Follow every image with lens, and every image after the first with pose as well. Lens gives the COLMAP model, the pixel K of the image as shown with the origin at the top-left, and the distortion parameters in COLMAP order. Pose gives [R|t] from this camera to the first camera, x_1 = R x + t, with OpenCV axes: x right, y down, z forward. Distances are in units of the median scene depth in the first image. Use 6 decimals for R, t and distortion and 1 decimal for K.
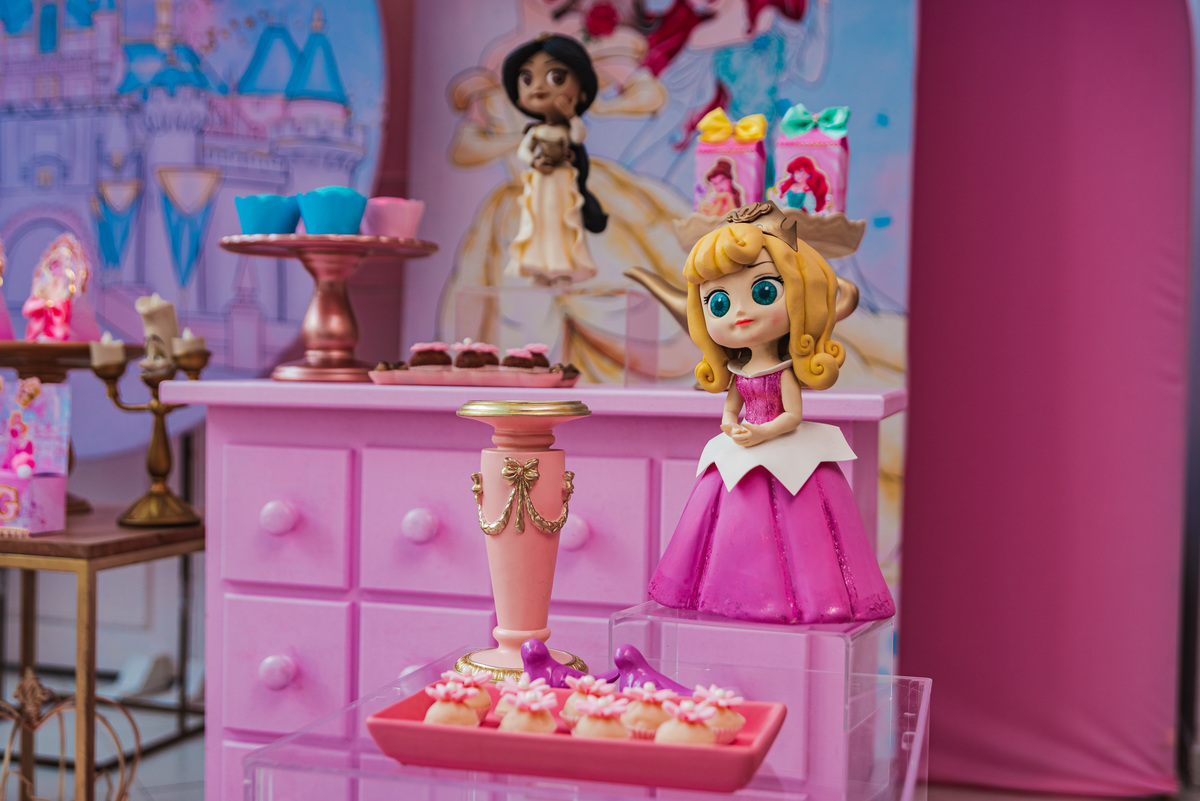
lens RADIAL K [[1444.6, 0, 598.8], [0, 1444.6, 400.0], [0, 0, 1]] dist [-0.036247, 0.034900]
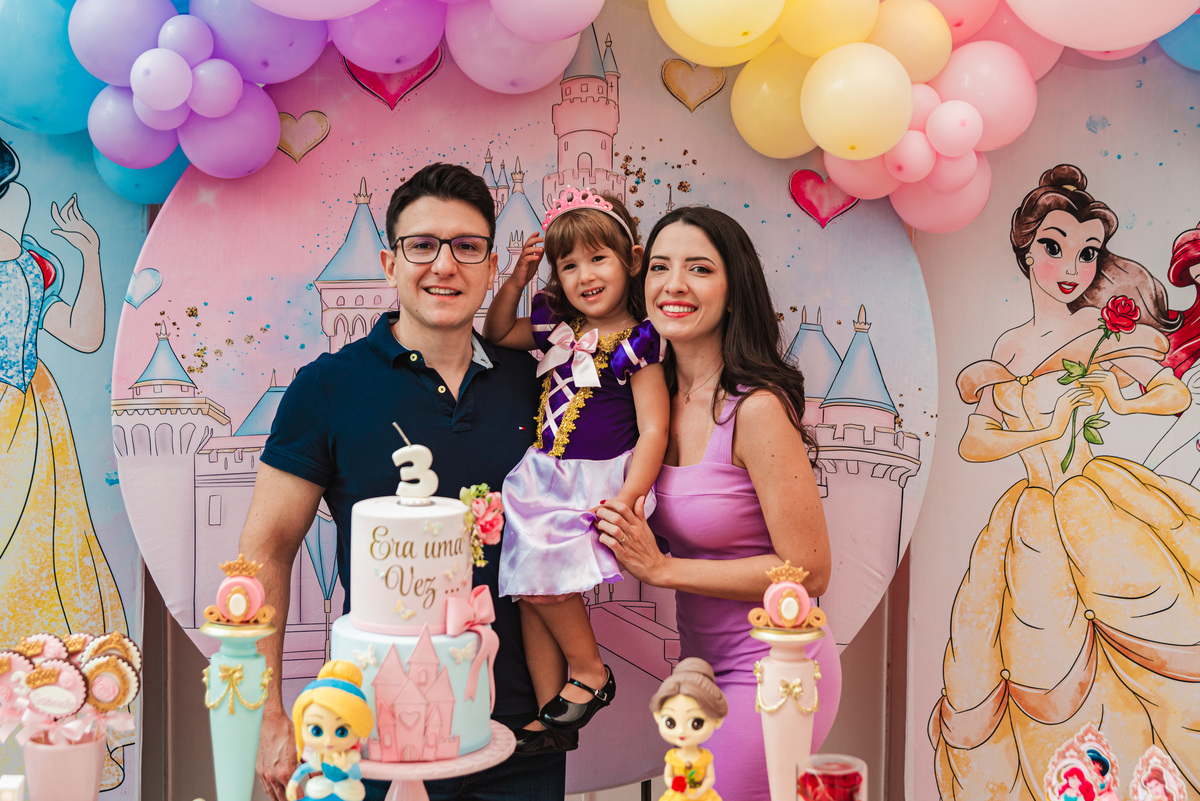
lens RADIAL K [[1733.4, 0, 582.3], [0, 1733.4, 390.8], [0, 0, 1]] dist [-0.015829, -0.013832]
pose [[0.954468, -0.025692, 0.297204, -0.723280], [0.014375, 0.999088, 0.040201, -0.274502], [-0.297965, -0.034098, 0.953967, -0.014203]]
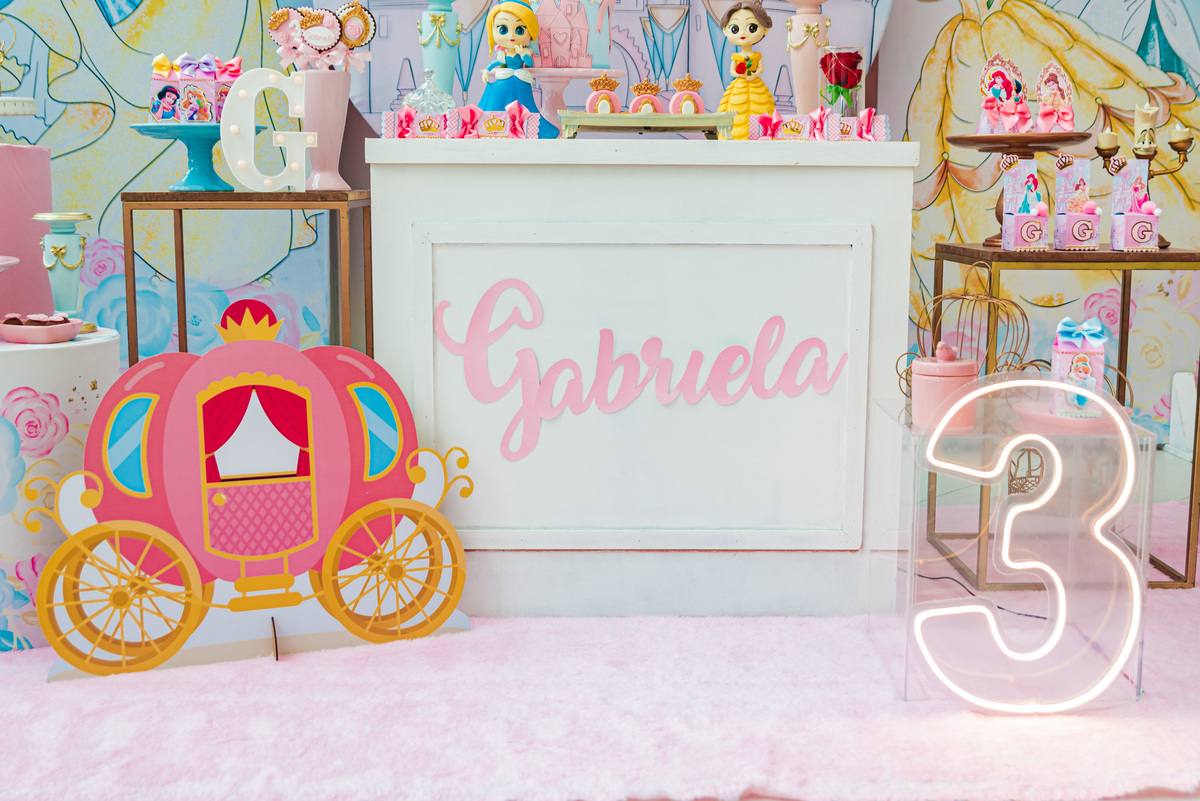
lens RADIAL K [[1444.6, 0, 598.8], [0, 1444.6, 400.0], [0, 0, 1]] dist [-0.036247, 0.034900]
pose [[0.949081, -0.066003, 0.308039, -0.861676], [0.023247, 0.989813, 0.140462, 0.009295], [-0.314172, -0.126149, 0.940948, -0.210016]]
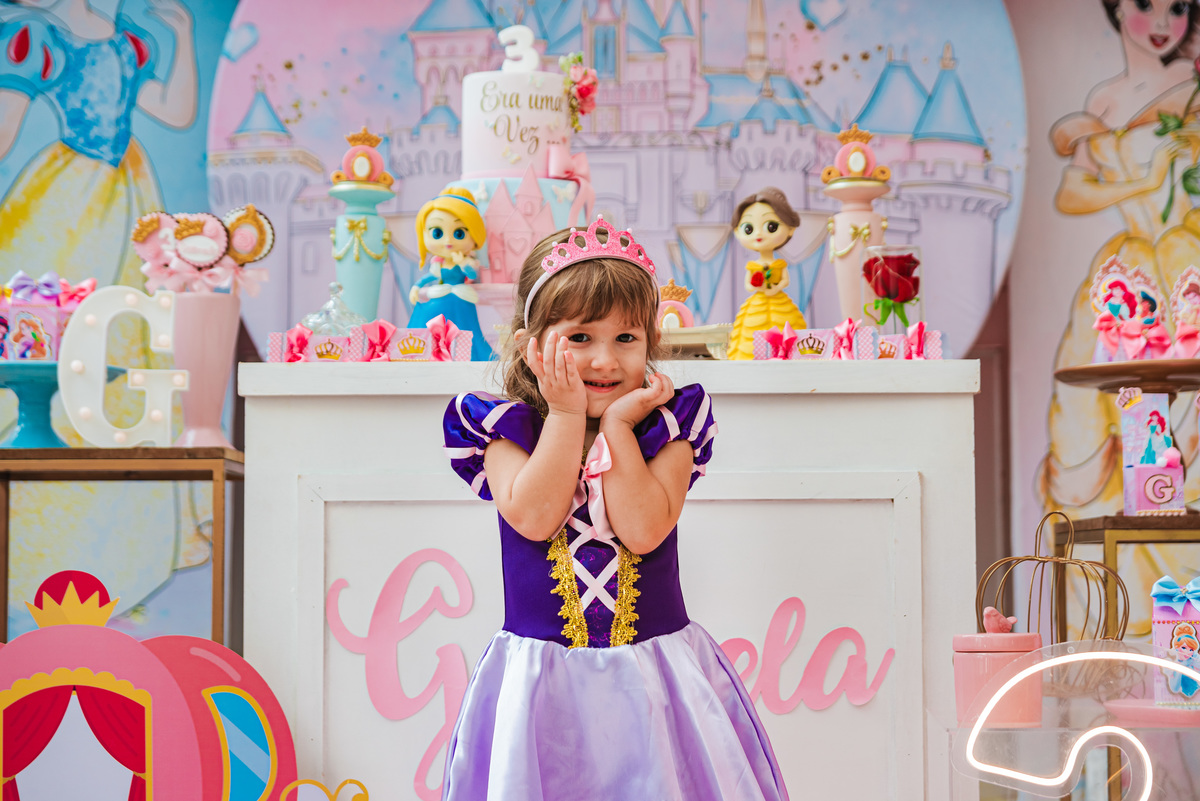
lens RADIAL K [[2300.7, 0, 600.0], [0, 2300.7, 400.5], [0, 0, 1]] dist [0.029266, -0.234944]
pose [[0.965007, -0.006935, 0.262132, -0.834589], [0.029722, 0.996101, -0.083068, 0.078979], [-0.260534, 0.087952, 0.961450, -0.374610]]
